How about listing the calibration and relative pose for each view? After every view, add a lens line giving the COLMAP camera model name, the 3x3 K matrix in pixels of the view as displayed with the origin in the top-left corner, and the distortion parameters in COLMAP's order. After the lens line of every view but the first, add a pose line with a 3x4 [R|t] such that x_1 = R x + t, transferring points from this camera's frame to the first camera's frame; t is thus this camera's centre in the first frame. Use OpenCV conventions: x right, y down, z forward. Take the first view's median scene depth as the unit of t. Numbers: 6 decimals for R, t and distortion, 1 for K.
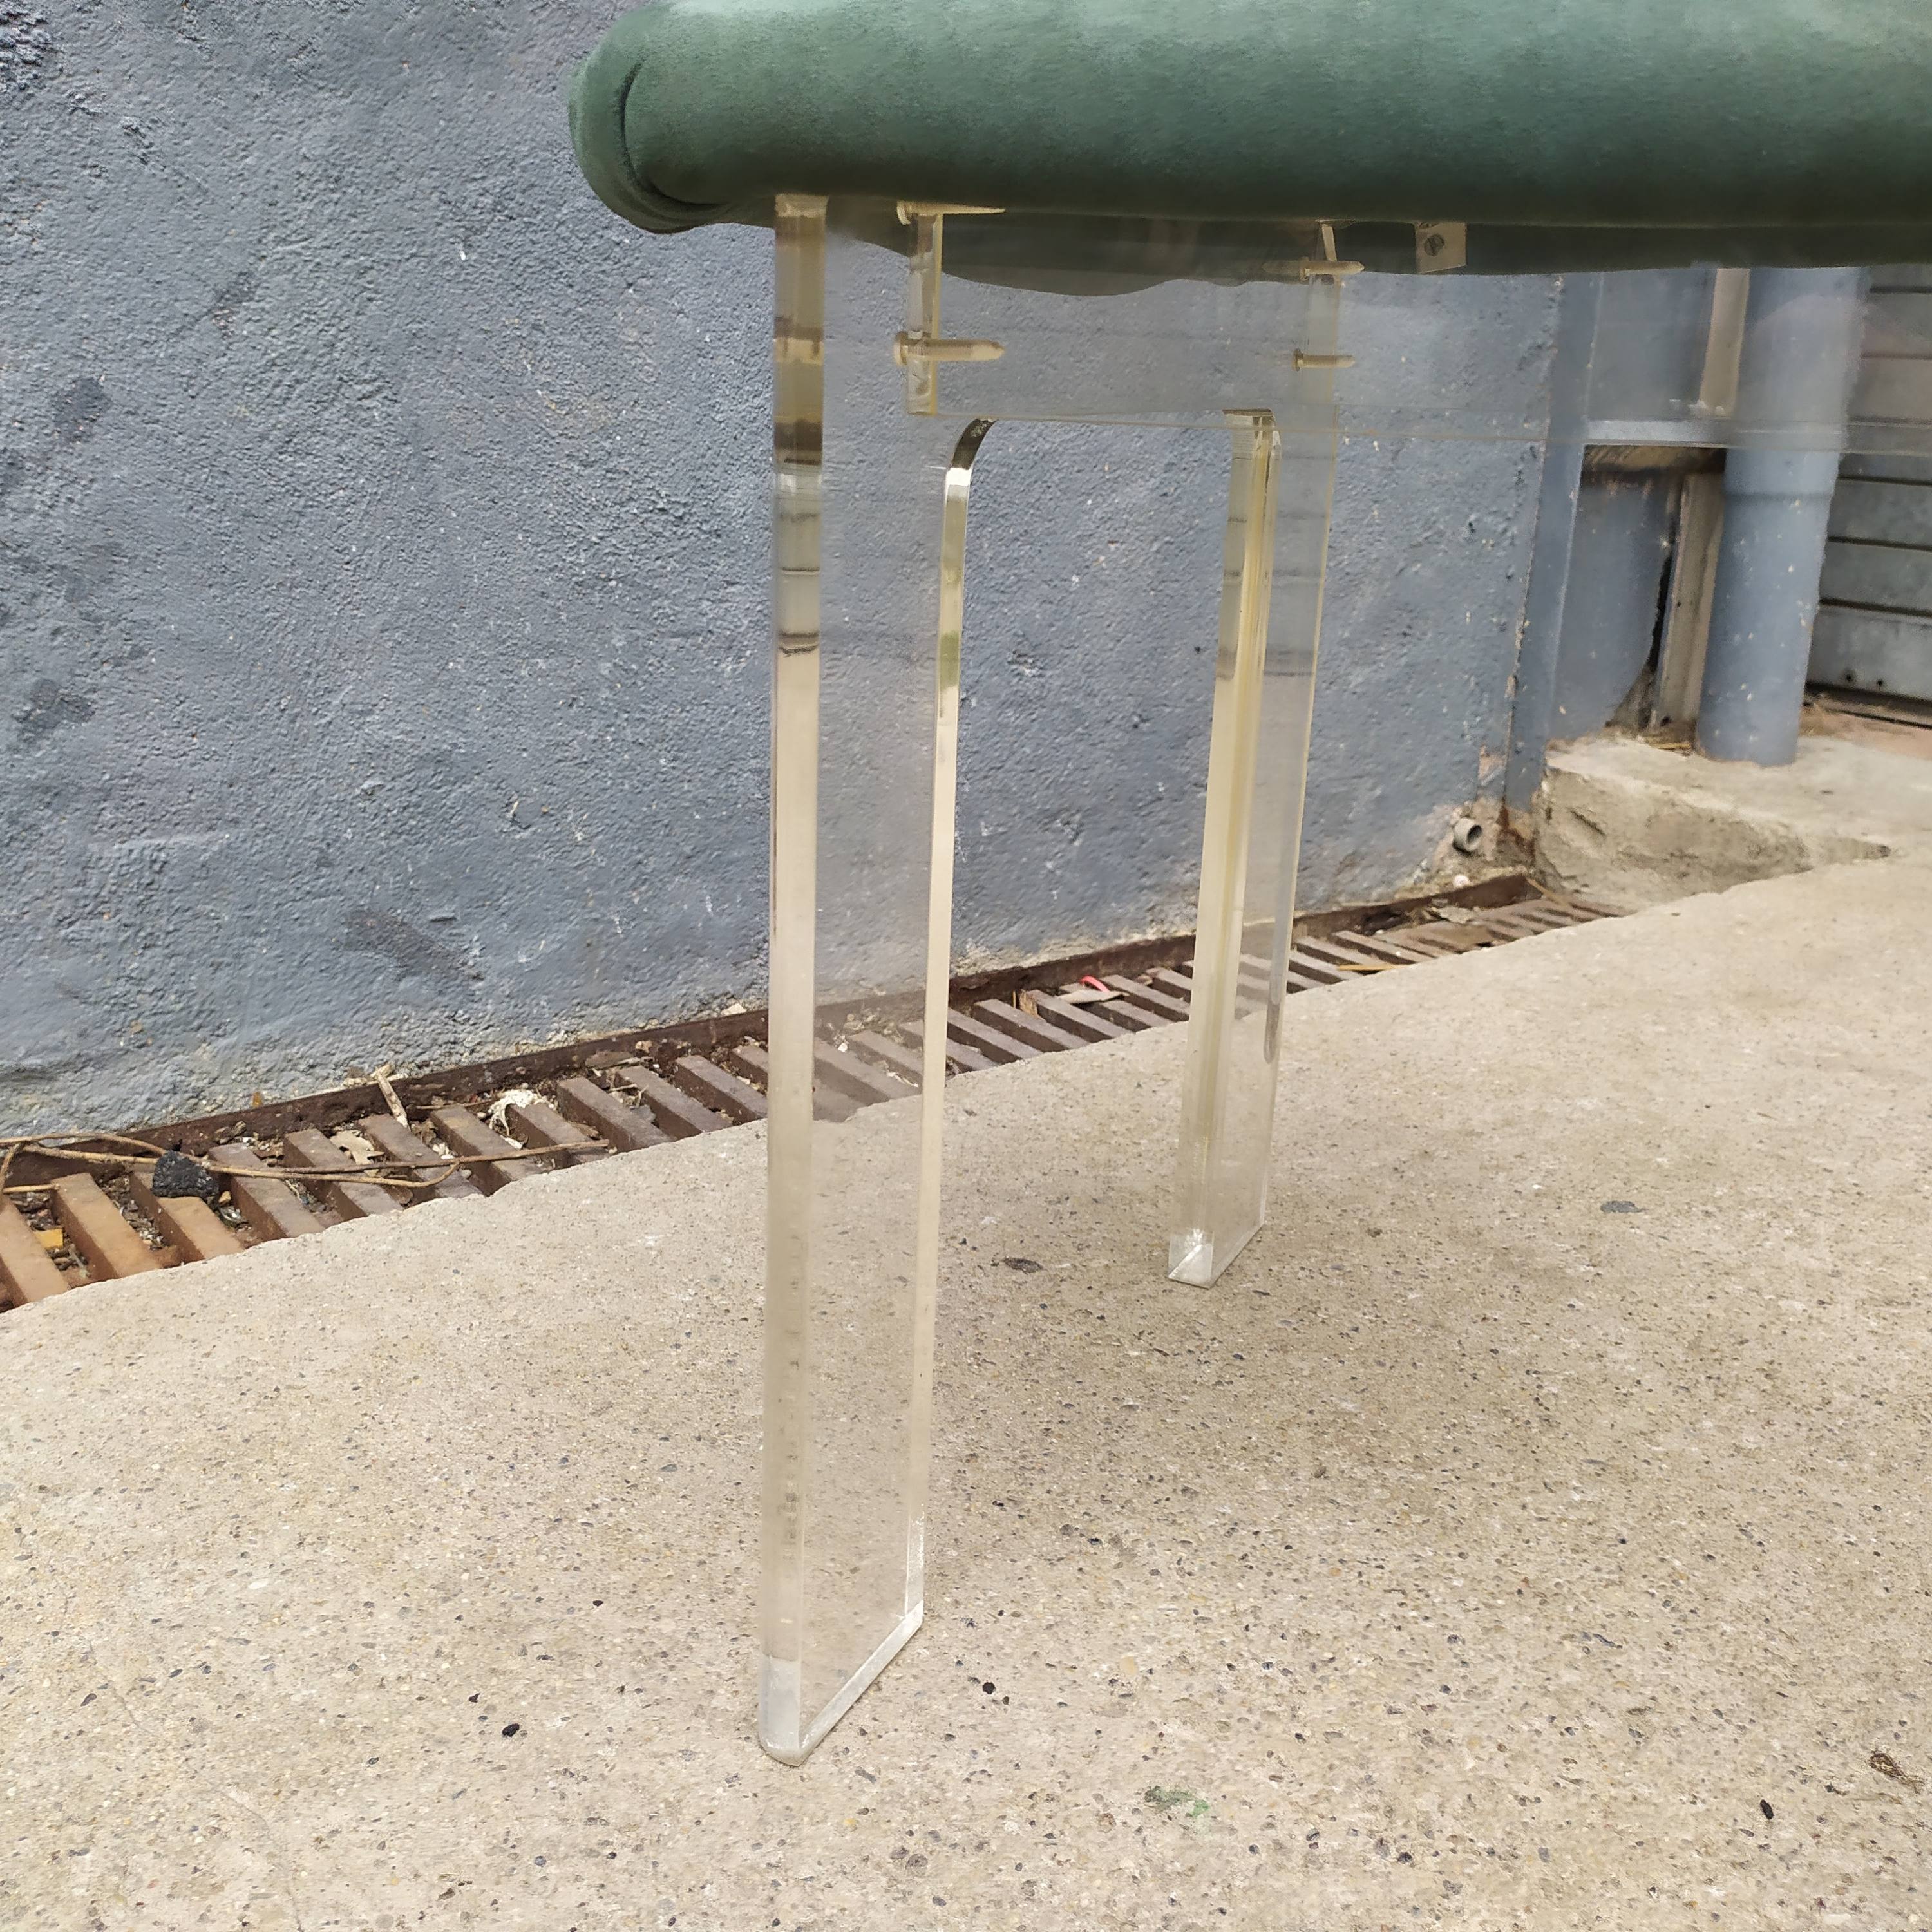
lens RADIAL K [[1997.1, 0, 1003.3], [0, 1997.1, 956.6], [0, 0, 1]] dist [0.026852, 0.000000]
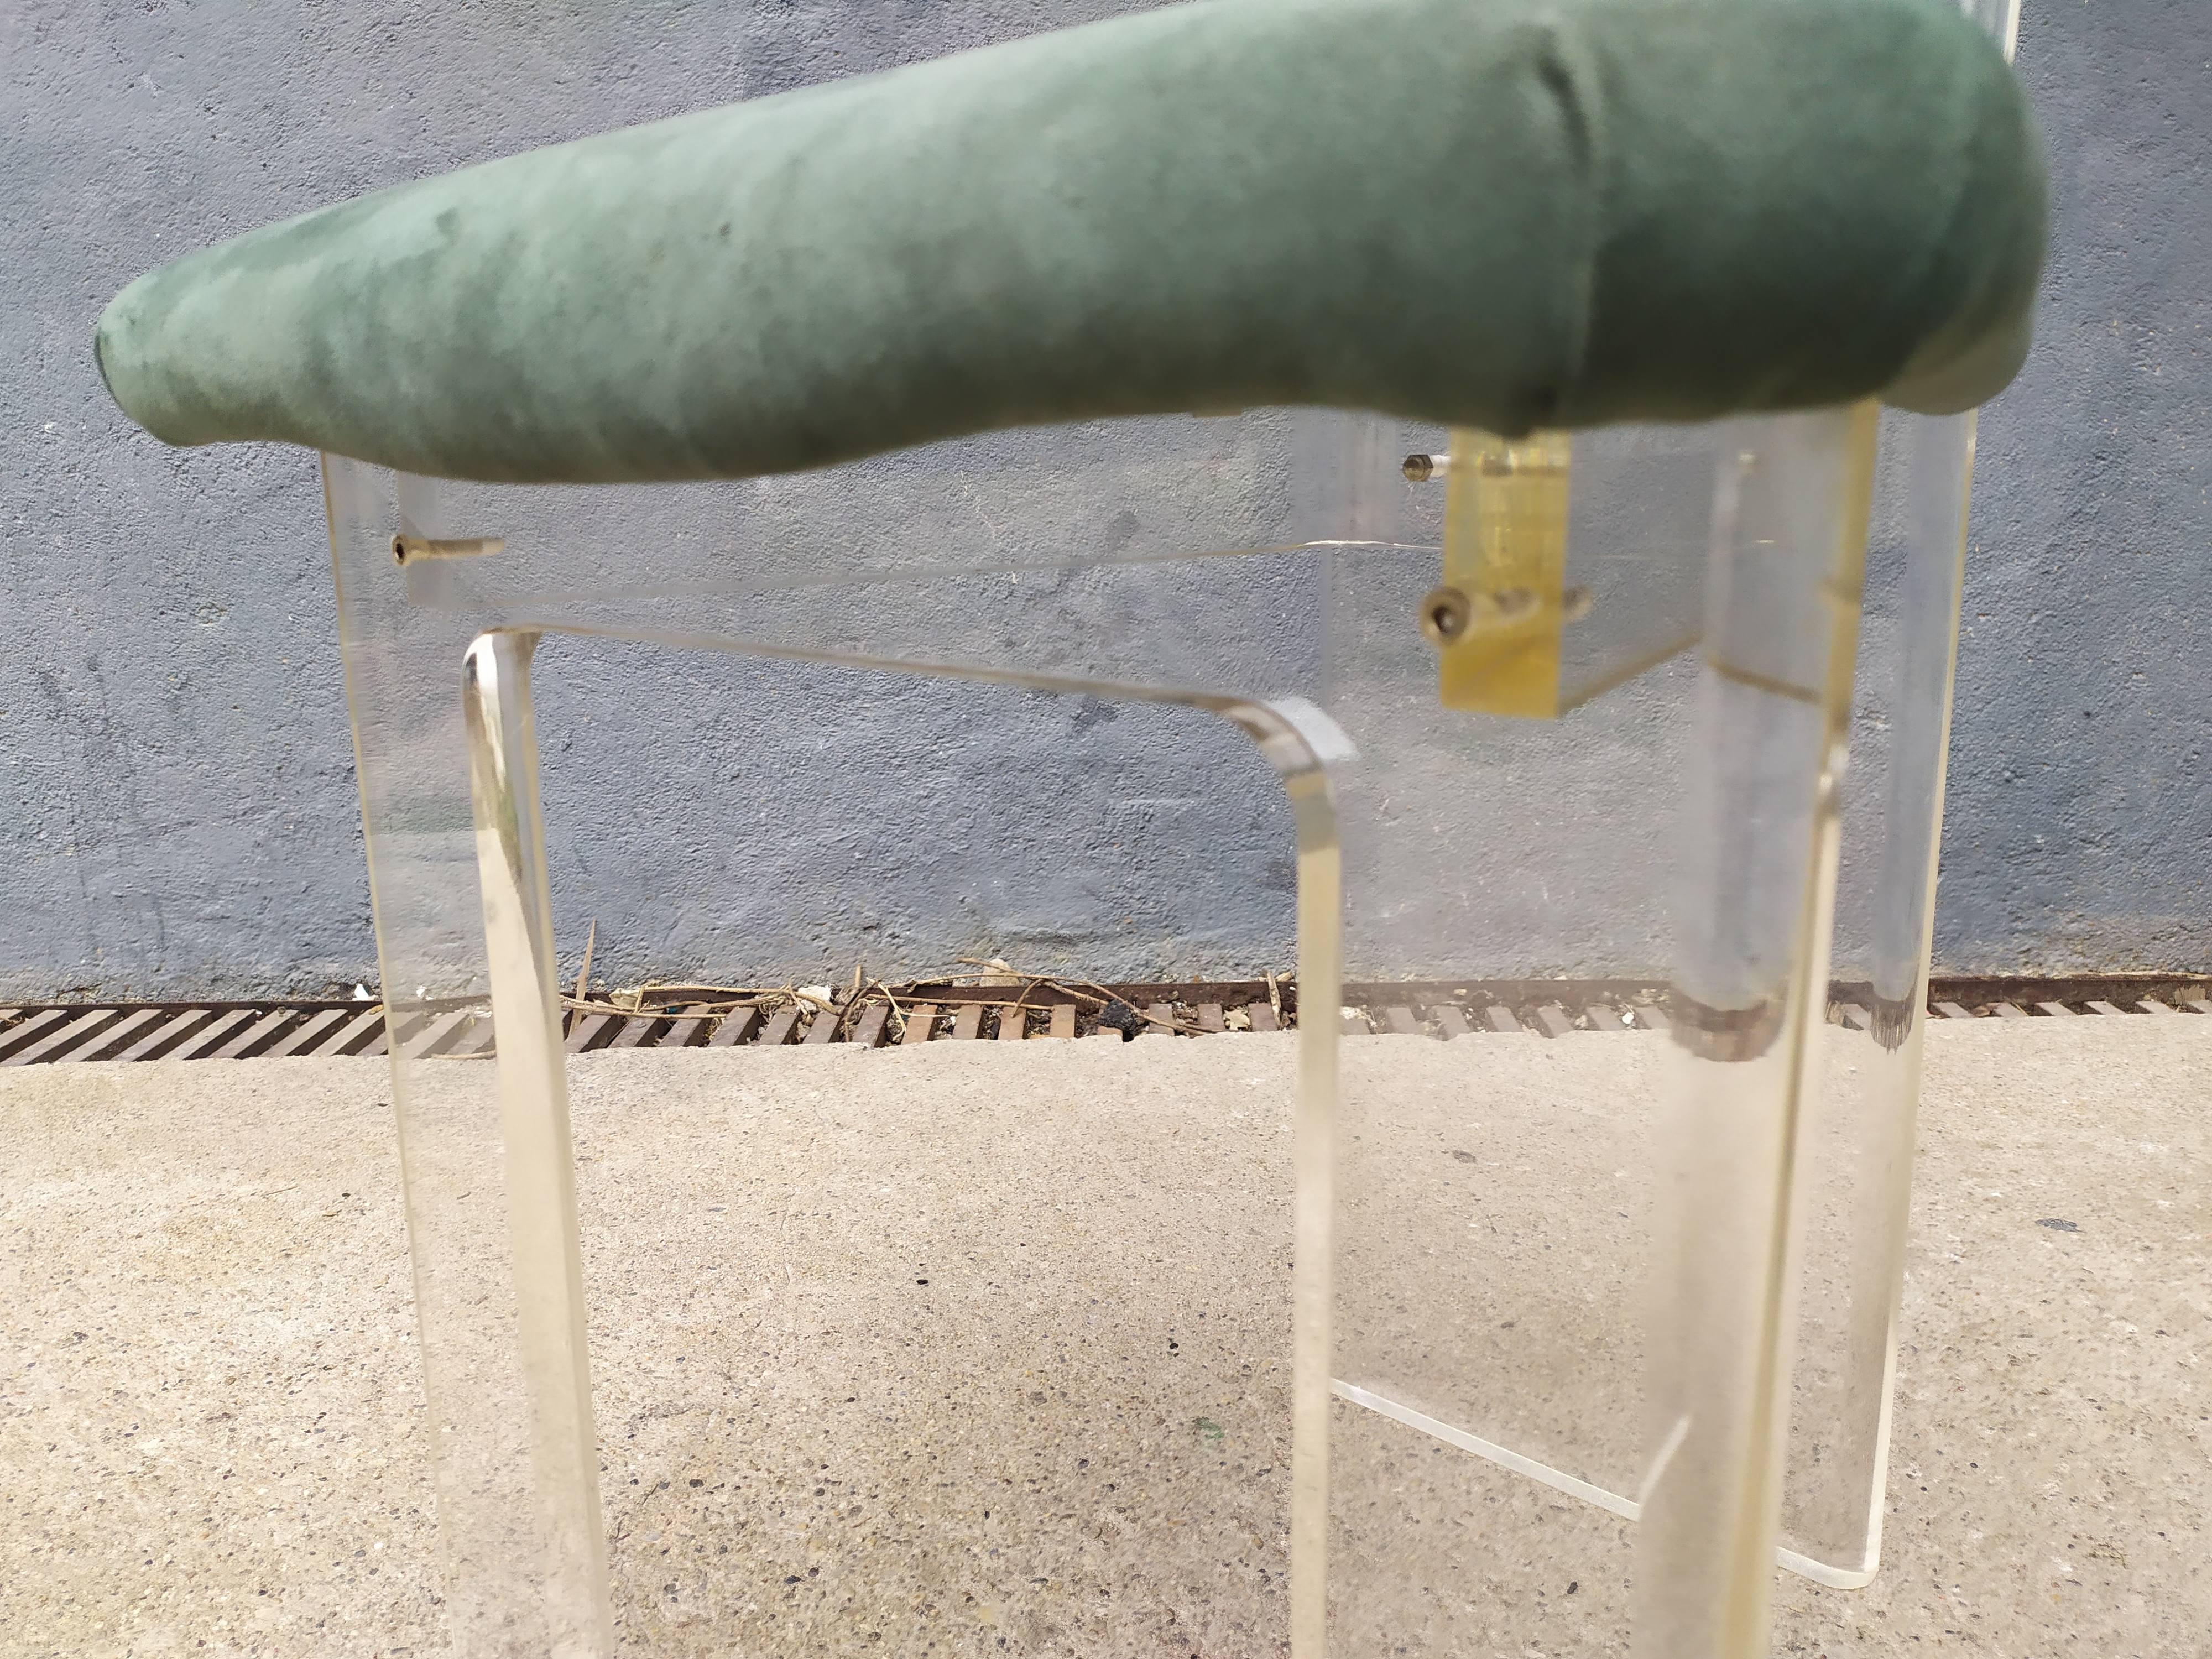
lens RADIAL K [[1701.7, 0, 1121.2], [0, 1701.7, 828.7], [0, 0, 1]] dist [0.048126, -0.047110]
pose [[0.780926, 0.085472, -0.618748, 0.343112], [-0.135404, 0.990203, -0.034110, 0.010150], [0.609771, 0.110418, 0.784849, -0.037109]]
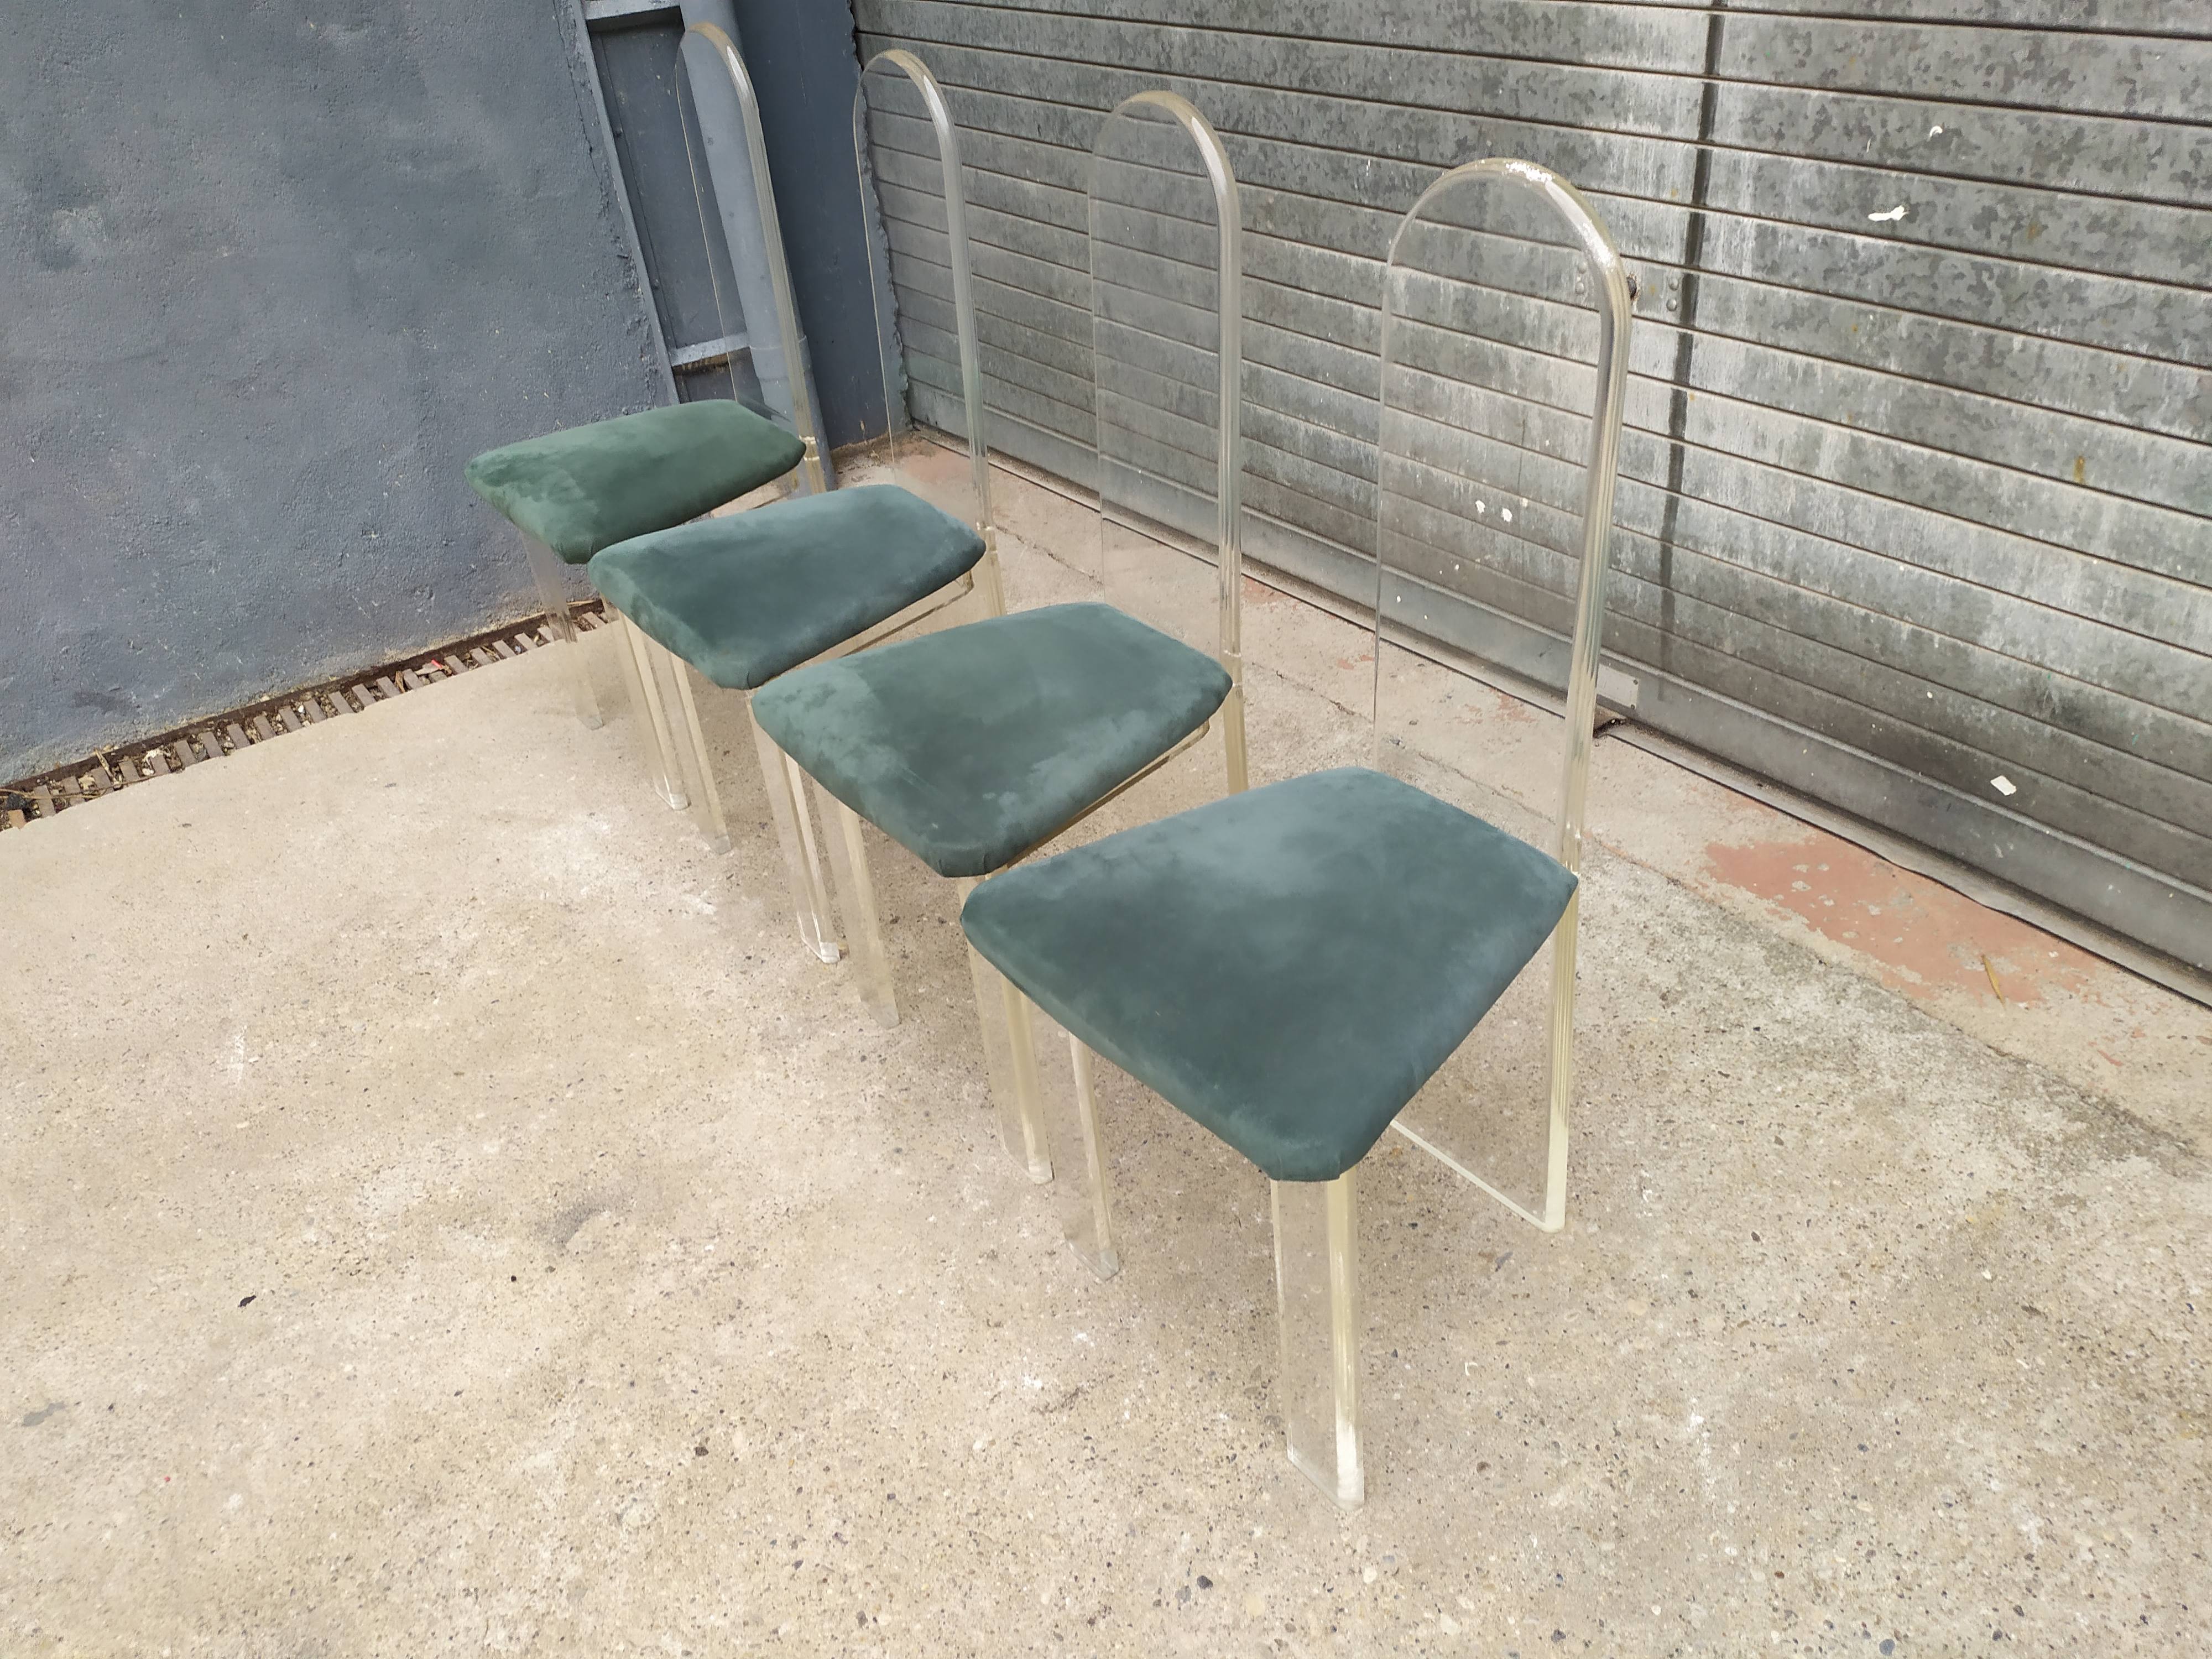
lens RADIAL K [[1701.7, 0, 1155.2], [0, 1701.7, 805.9], [0, 0, 1]] dist [0.048126, -0.047110]
pose [[0.990795, -0.089184, -0.101837, 1.325951], [0.112483, 0.960954, 0.252814, -0.296270], [0.075314, -0.261942, 0.962141, -1.155279]]
